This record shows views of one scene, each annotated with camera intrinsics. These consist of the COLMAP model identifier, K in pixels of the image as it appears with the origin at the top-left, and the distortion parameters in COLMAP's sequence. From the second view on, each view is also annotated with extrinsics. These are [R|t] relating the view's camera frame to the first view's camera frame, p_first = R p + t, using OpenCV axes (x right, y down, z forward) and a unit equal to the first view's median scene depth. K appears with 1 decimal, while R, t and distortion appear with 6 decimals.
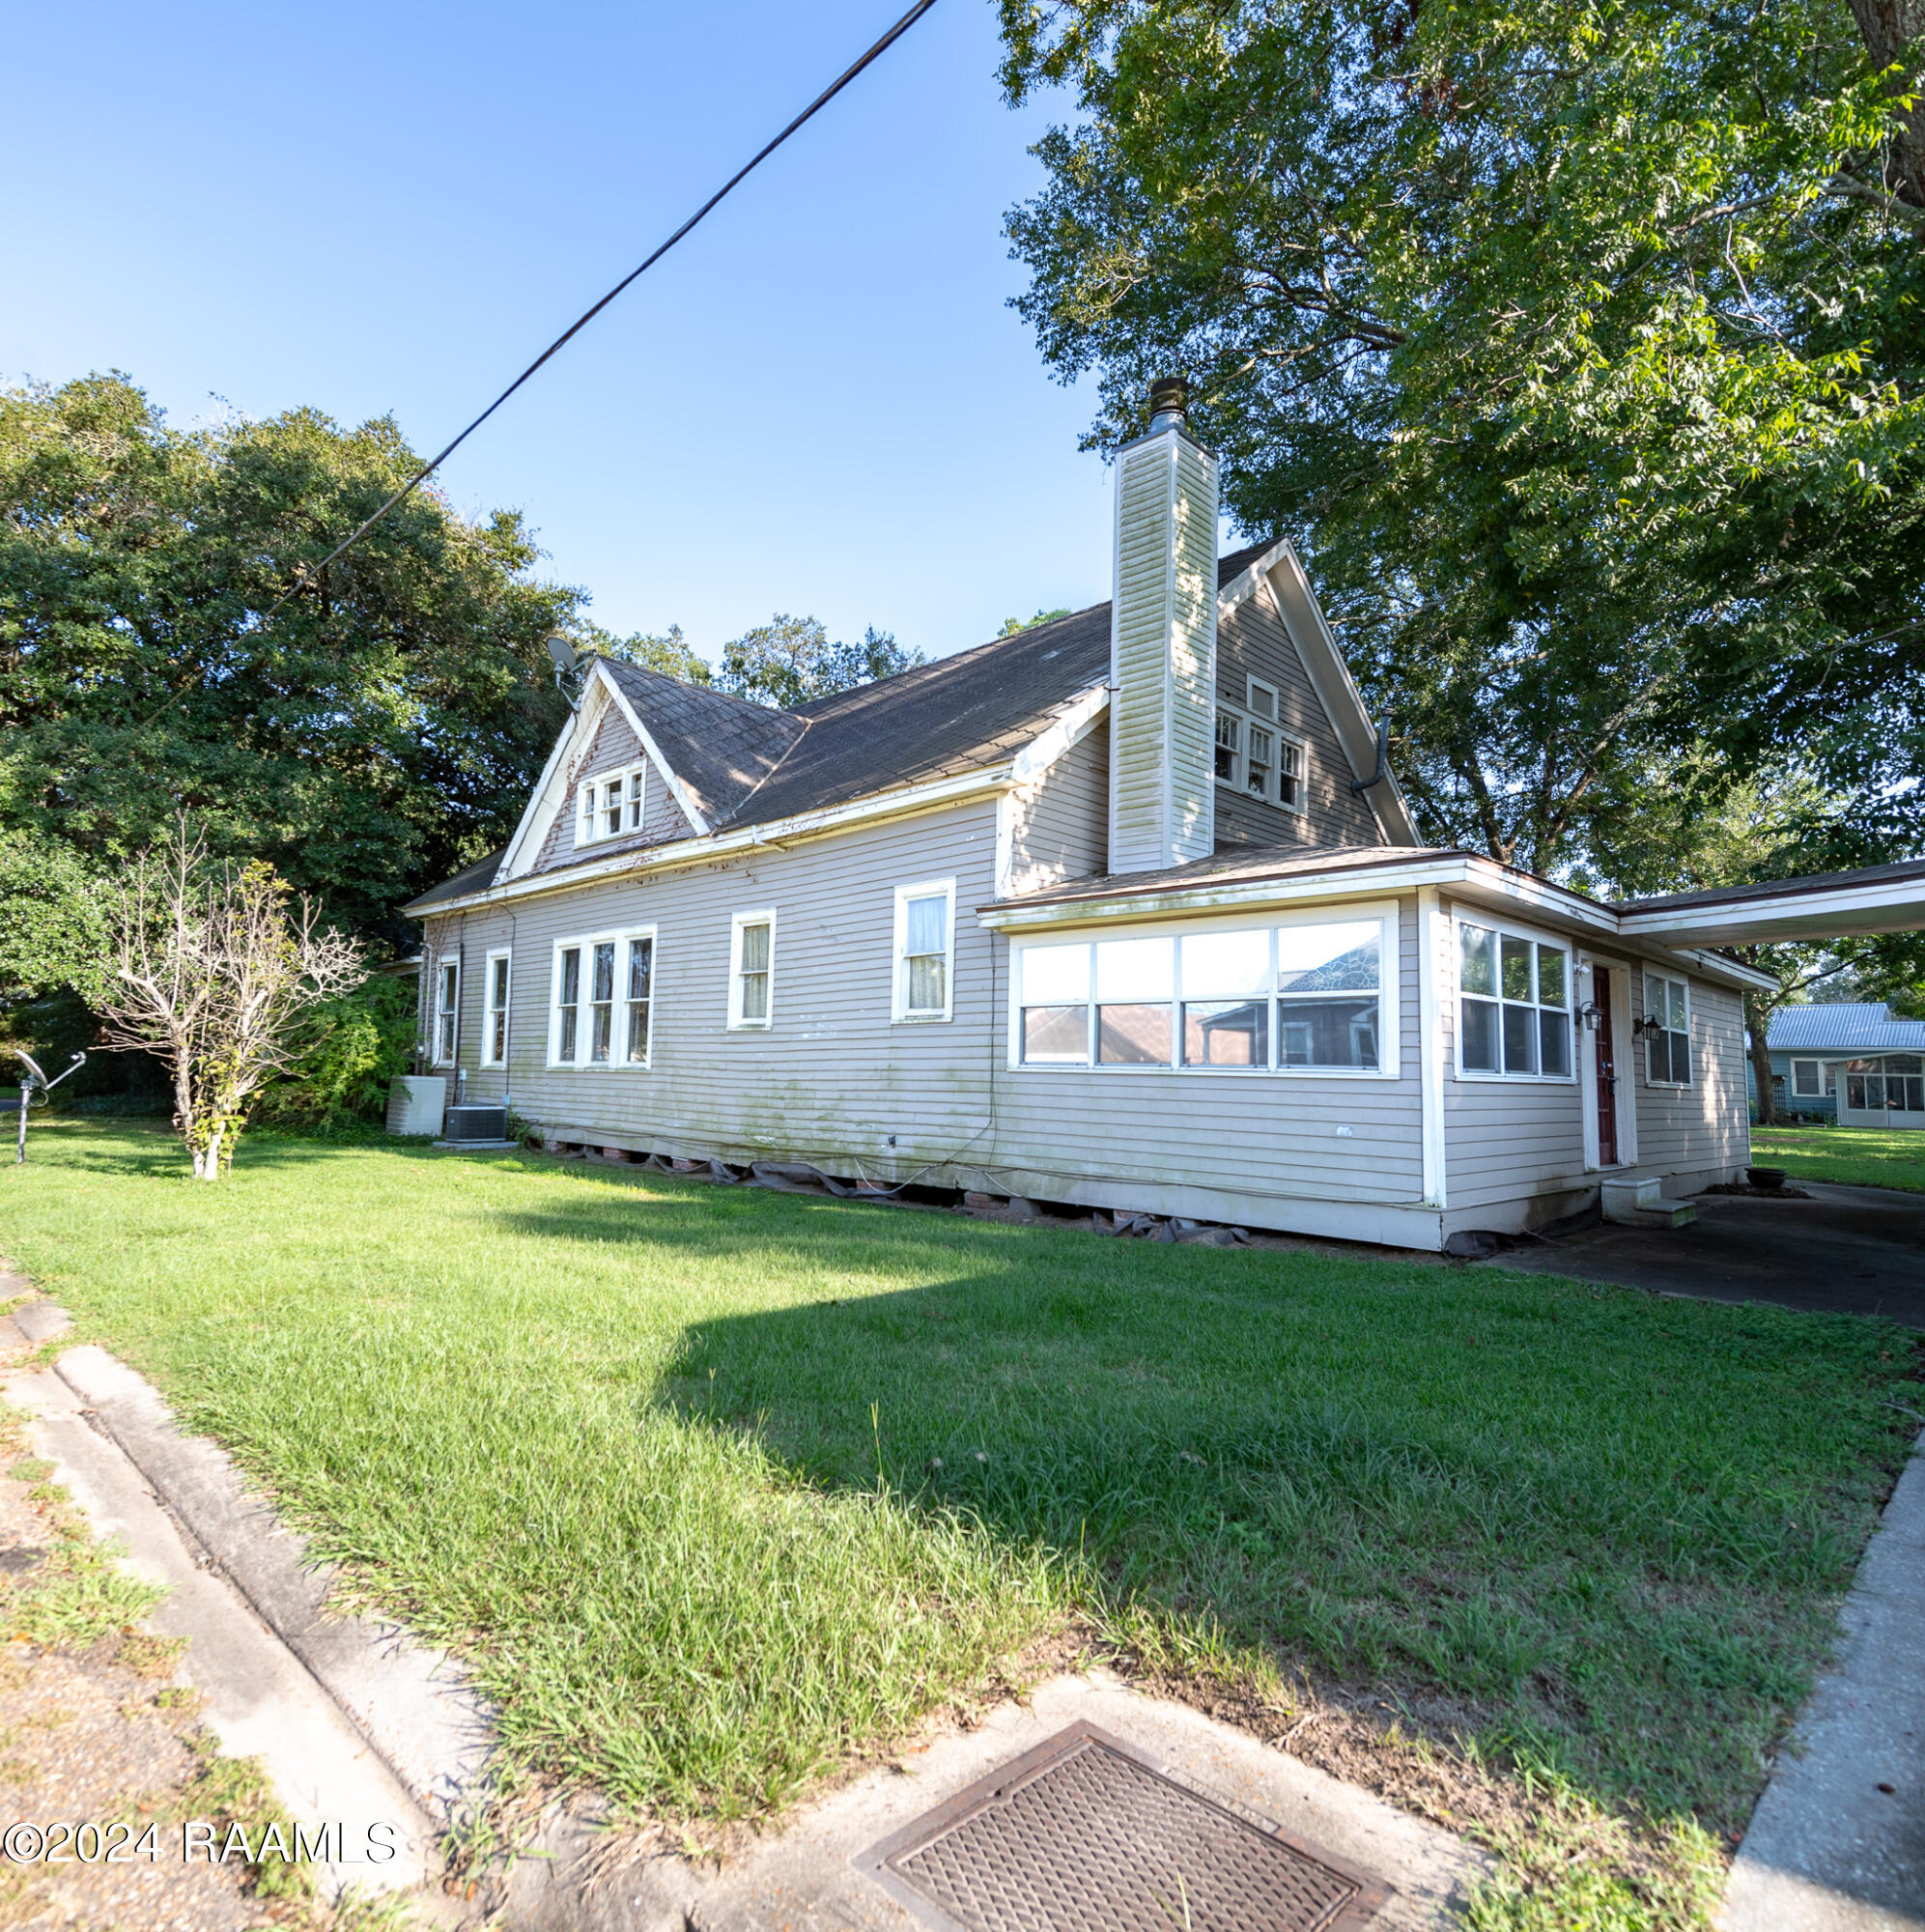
lens RADIAL K [[1144.2, 0, 961.3], [0, 1144.2, 970.1], [0, 0, 1]] dist [0.012417, -0.000620]
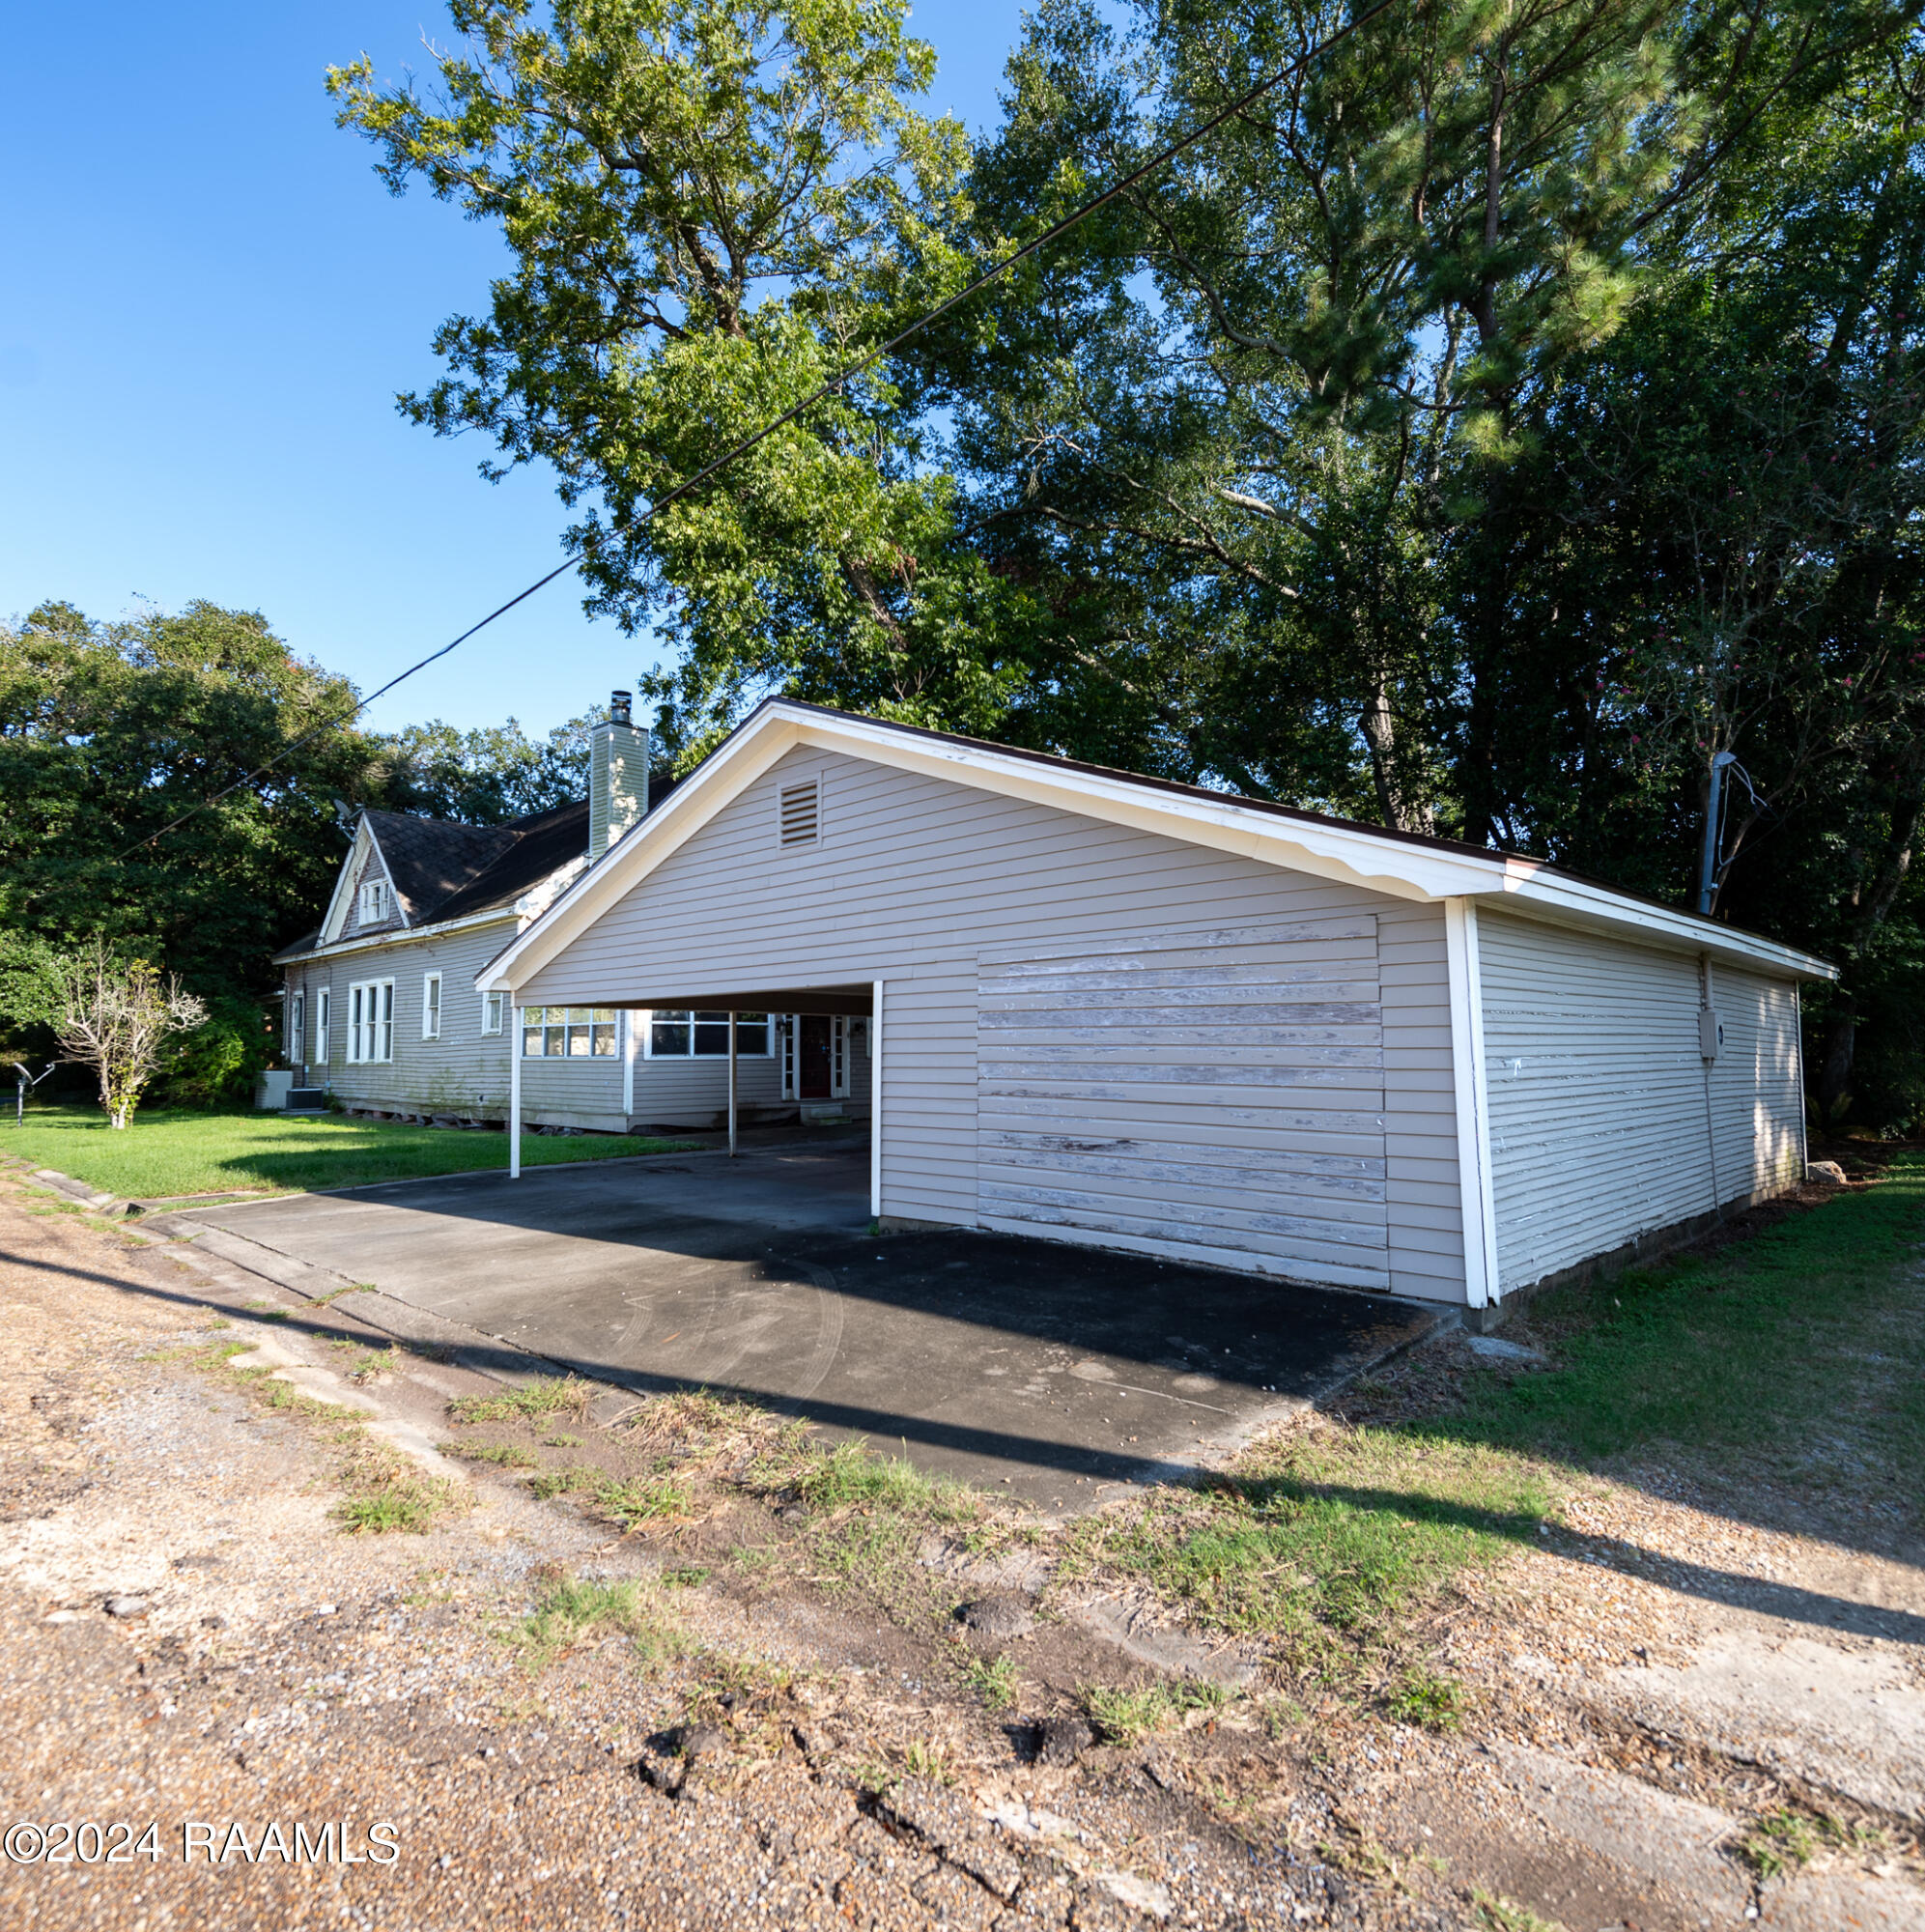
lens RADIAL K [[1144.2, 0, 963.2], [0, 1144.2, 965.4], [0, 0, 1]] dist [0.012417, -0.000620]
pose [[0.999580, -0.028365, 0.006007, 0.542131], [0.028269, 0.999479, 0.015574, -0.057472], [-0.006446, -0.015398, 0.999861, -0.669836]]
